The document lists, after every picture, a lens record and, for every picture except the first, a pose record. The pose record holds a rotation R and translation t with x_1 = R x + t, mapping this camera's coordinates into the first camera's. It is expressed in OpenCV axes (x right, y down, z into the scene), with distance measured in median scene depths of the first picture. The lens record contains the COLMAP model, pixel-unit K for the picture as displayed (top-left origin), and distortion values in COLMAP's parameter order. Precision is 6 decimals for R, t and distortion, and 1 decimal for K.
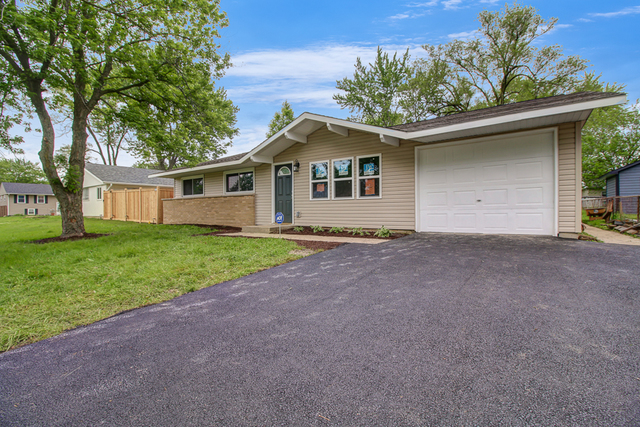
lens RADIAL K [[297.2, 0, 320.0], [0, 297.2, 213.5], [0, 0, 1]] dist [-0.006258, -0.000834]
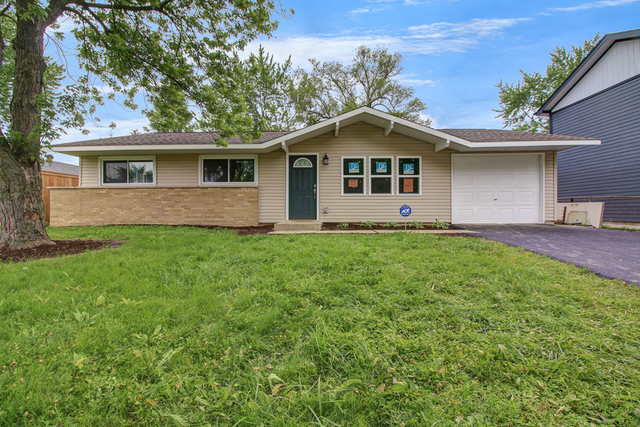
lens RADIAL K [[297.2, 0, 320.0], [0, 297.2, 213.5], [0, 0, 1]] dist [-0.006258, -0.000834]
pose [[0.832652, 0.002523, 0.553791, -0.668003], [0.001055, 0.999981, -0.006142, 0.021569], [-0.553796, 0.005698, 0.832633, 0.242632]]
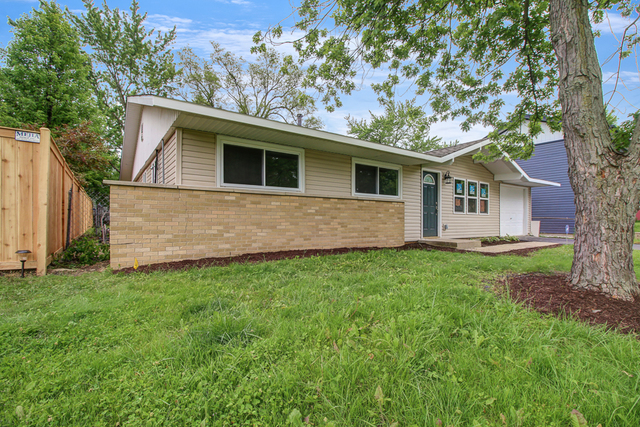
lens RADIAL K [[291.9, 0, 303.4], [0, 291.9, 214.4], [0, 0, 1]] dist [-0.001799, -0.000177]
pose [[0.342002, 0.013369, 0.939604, -1.247481], [-0.011904, 0.999880, -0.009894, -0.025826], [-0.939624, -0.007801, 0.342120, 1.213883]]
